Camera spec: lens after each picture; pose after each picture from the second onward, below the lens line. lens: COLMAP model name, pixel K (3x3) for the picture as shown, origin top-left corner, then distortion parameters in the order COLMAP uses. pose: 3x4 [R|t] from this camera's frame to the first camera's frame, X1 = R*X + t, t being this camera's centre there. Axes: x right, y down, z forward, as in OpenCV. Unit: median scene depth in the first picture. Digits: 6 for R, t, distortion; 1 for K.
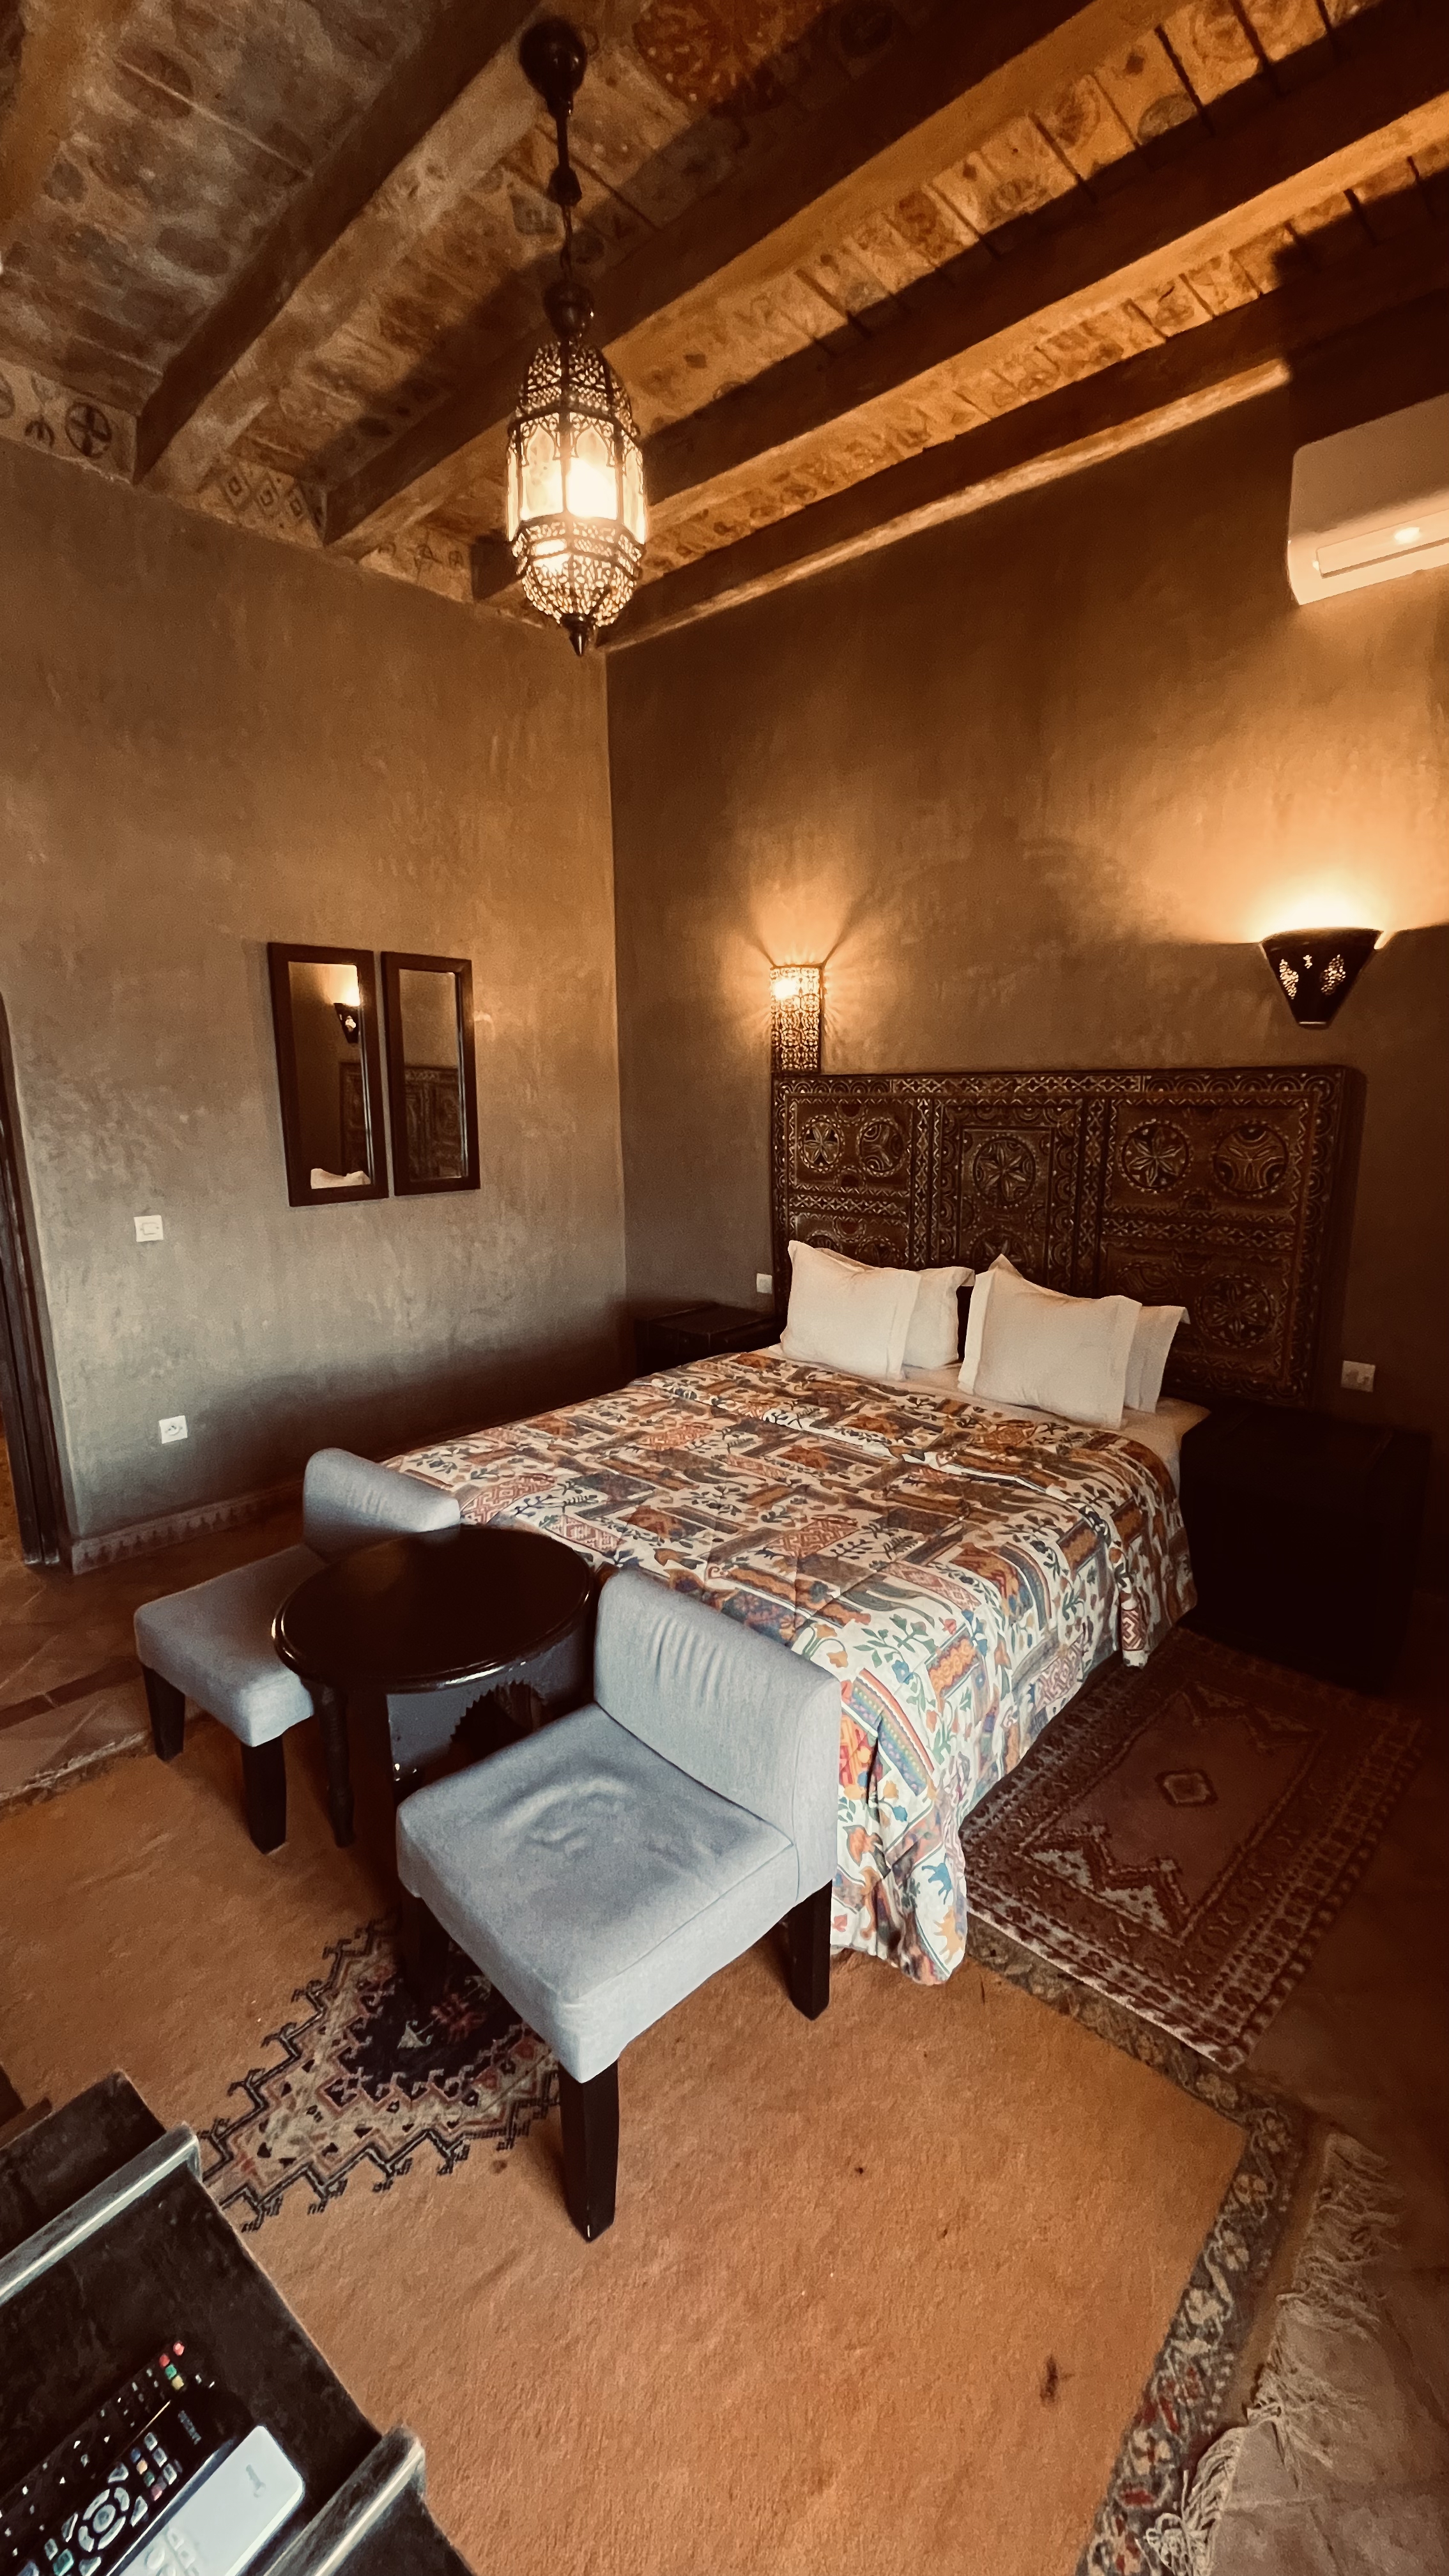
lens RADIAL K [[1026.0, 0, 732.3], [0, 1026.0, 1280.7], [0, 0, 1]] dist [-0.002559, -0.000020]
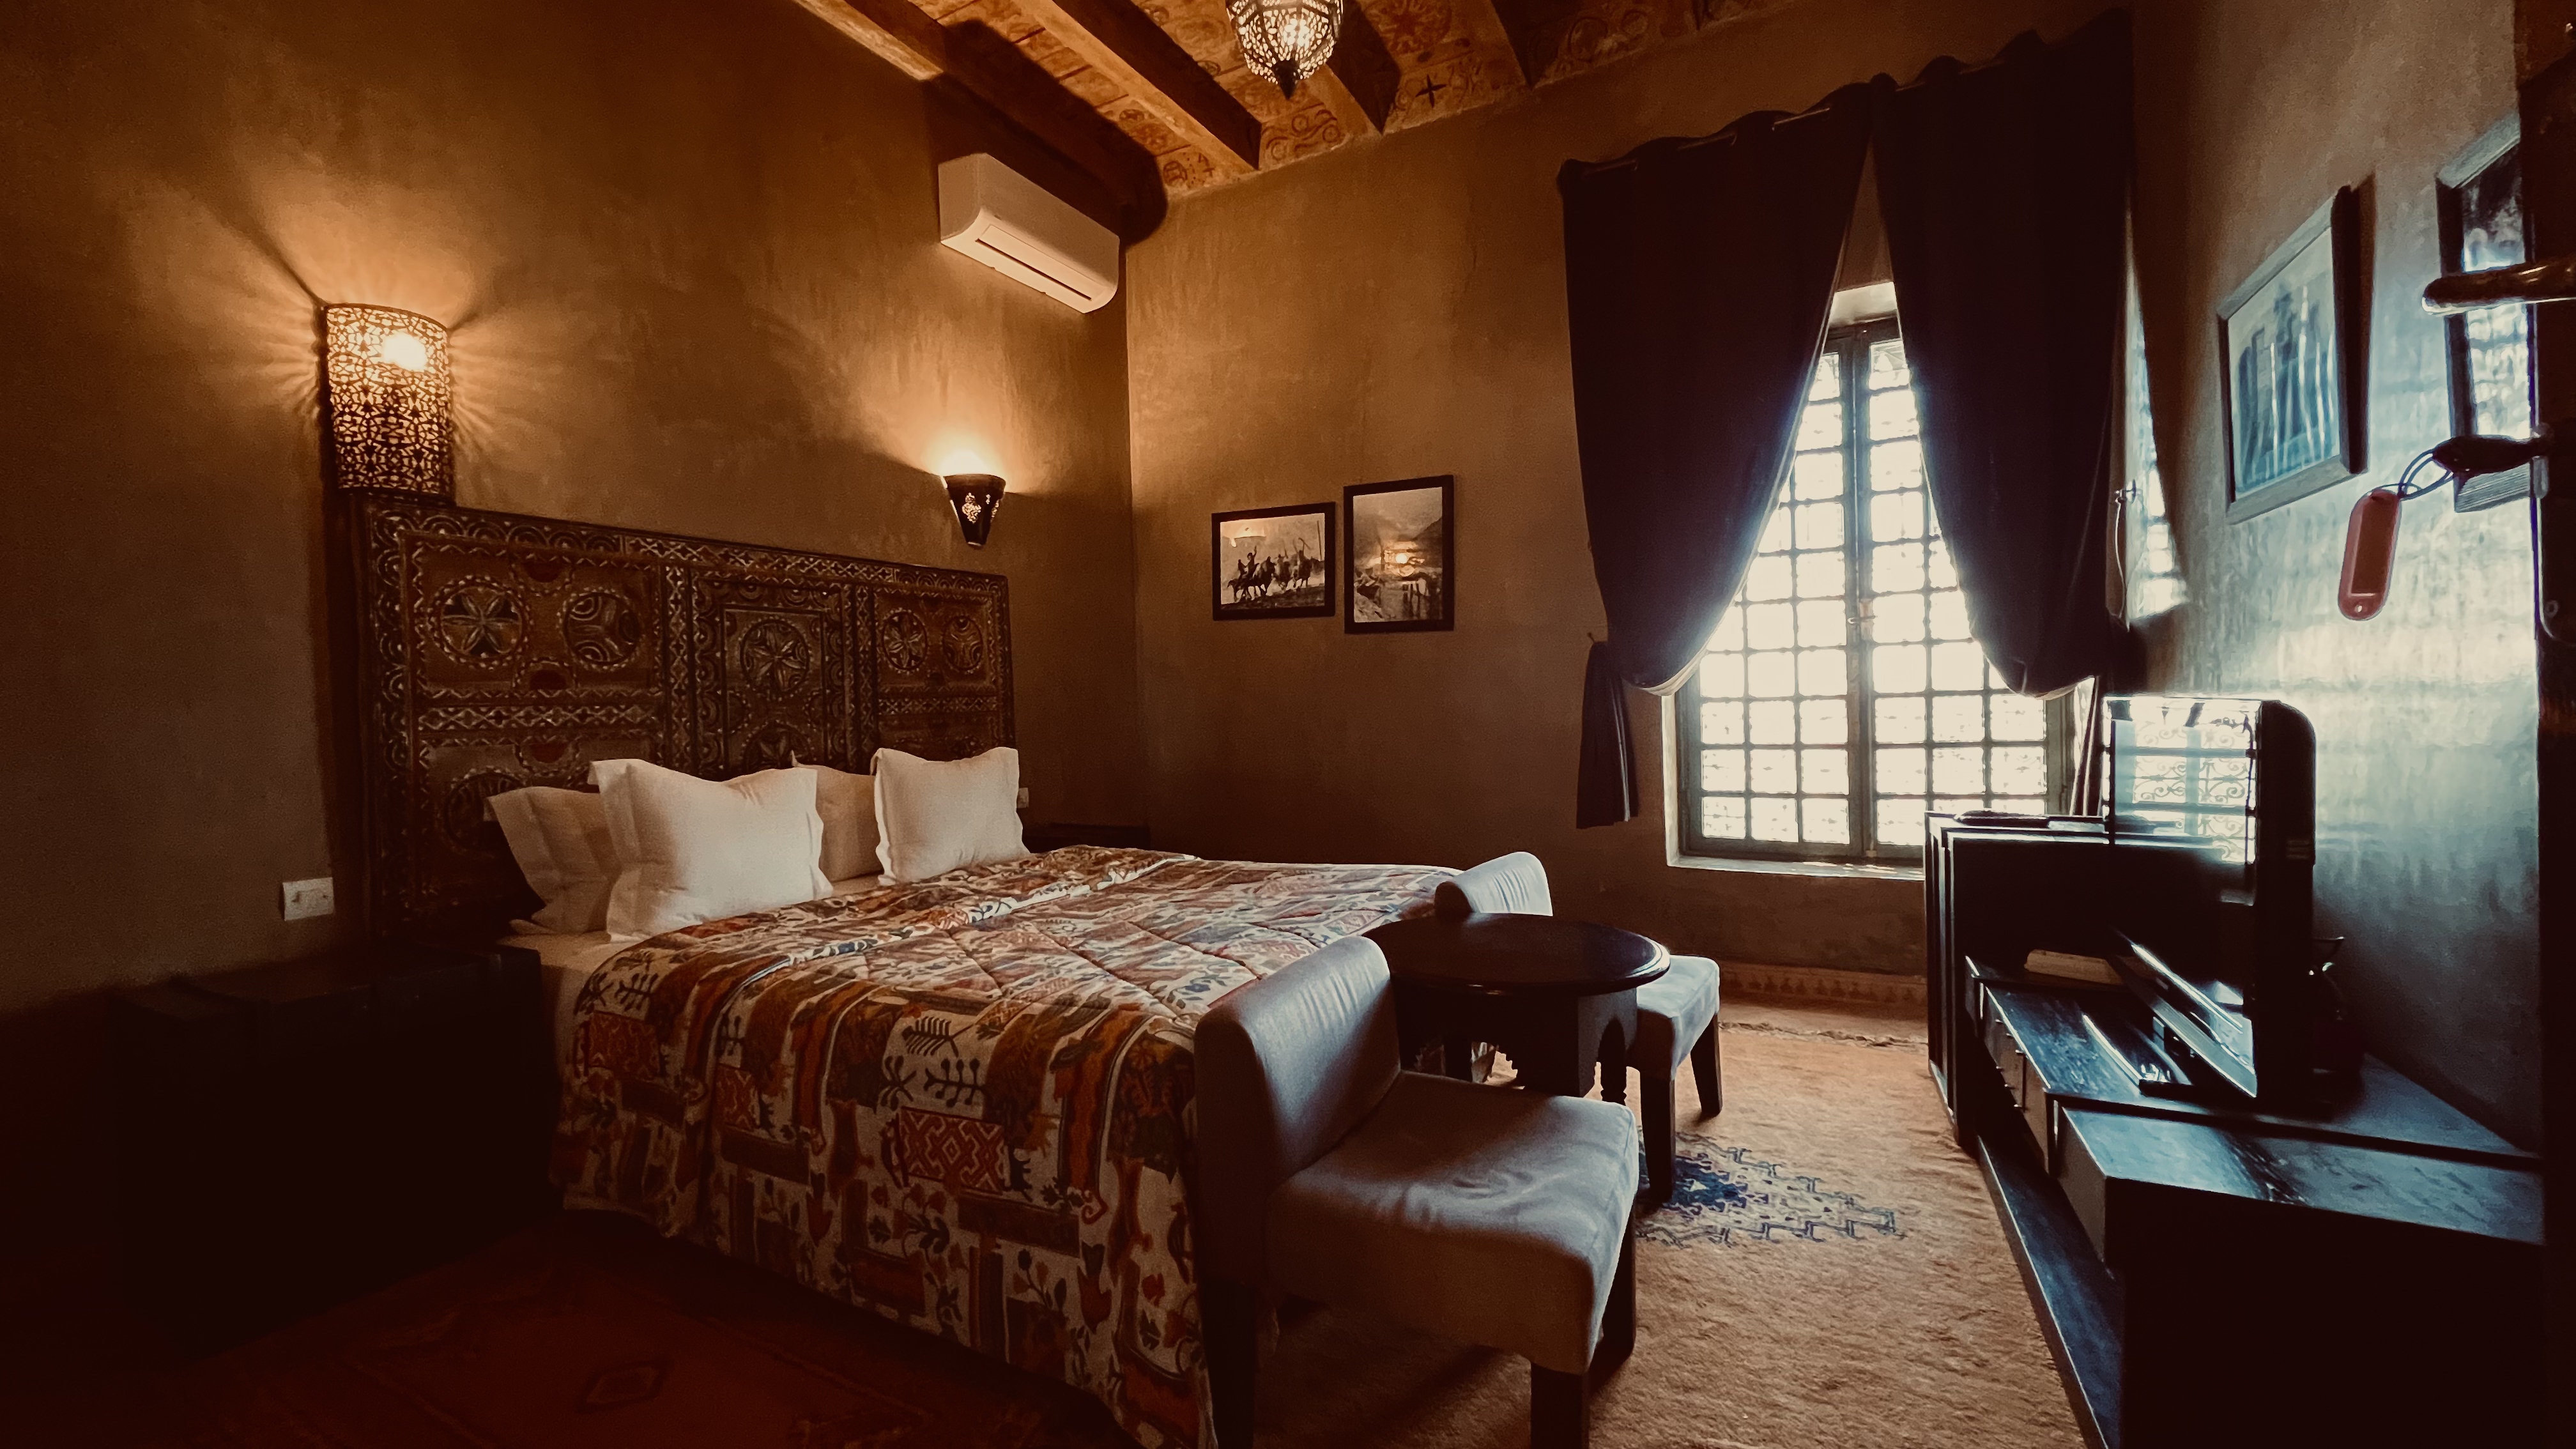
lens RADIAL K [[1026.0, 0, 1281.3], [0, 1026.0, 714.8], [0, 0, 1]] dist [-0.002559, -0.000020]
pose [[-0.227349, 0.004283, 0.973804, -0.750627], [0.219167, 0.974560, 0.046881, -0.005252], [-0.948830, 0.224084, -0.222504, 0.854113]]
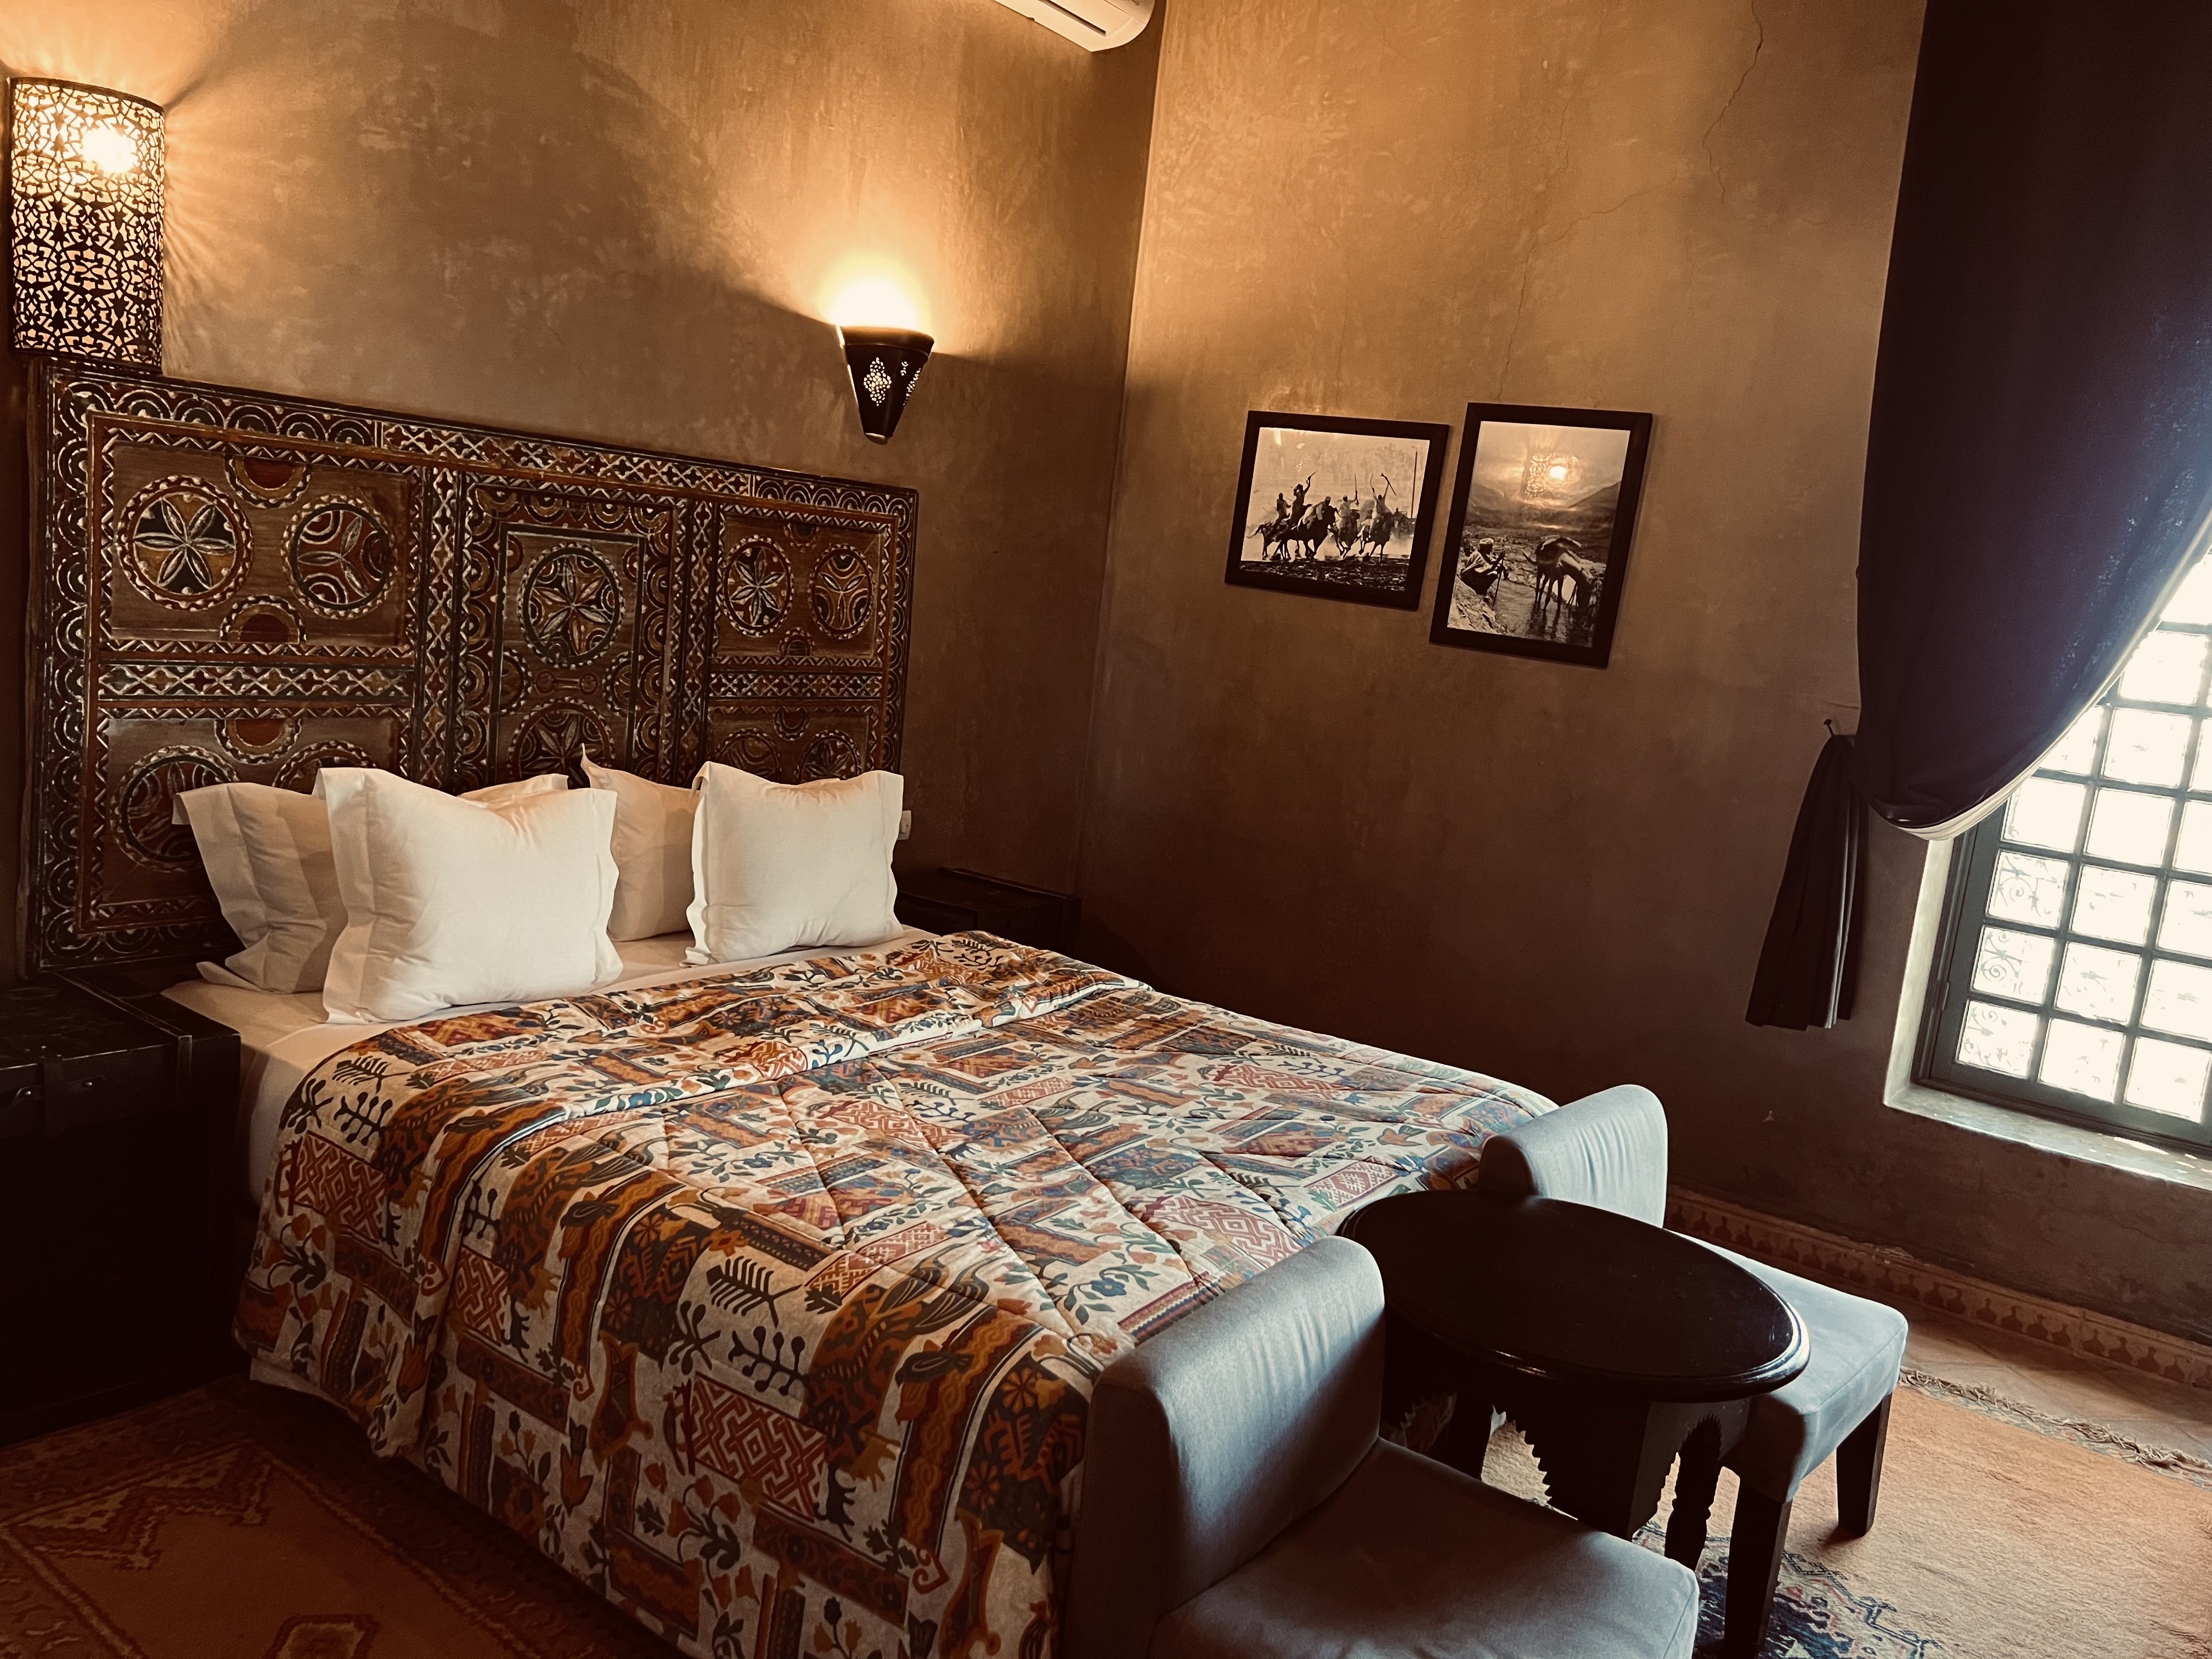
lens RADIAL K [[1661.4, 0, 1104.6], [0, 1661.4, 831.6], [0, 0, 1]] dist [0.058254, -0.072191]
pose [[-0.095677, -0.152364, 0.983682, -0.805019], [0.087136, 0.983140, 0.160756, -0.115662], [-0.991591, 0.101095, -0.080787, 0.843397]]
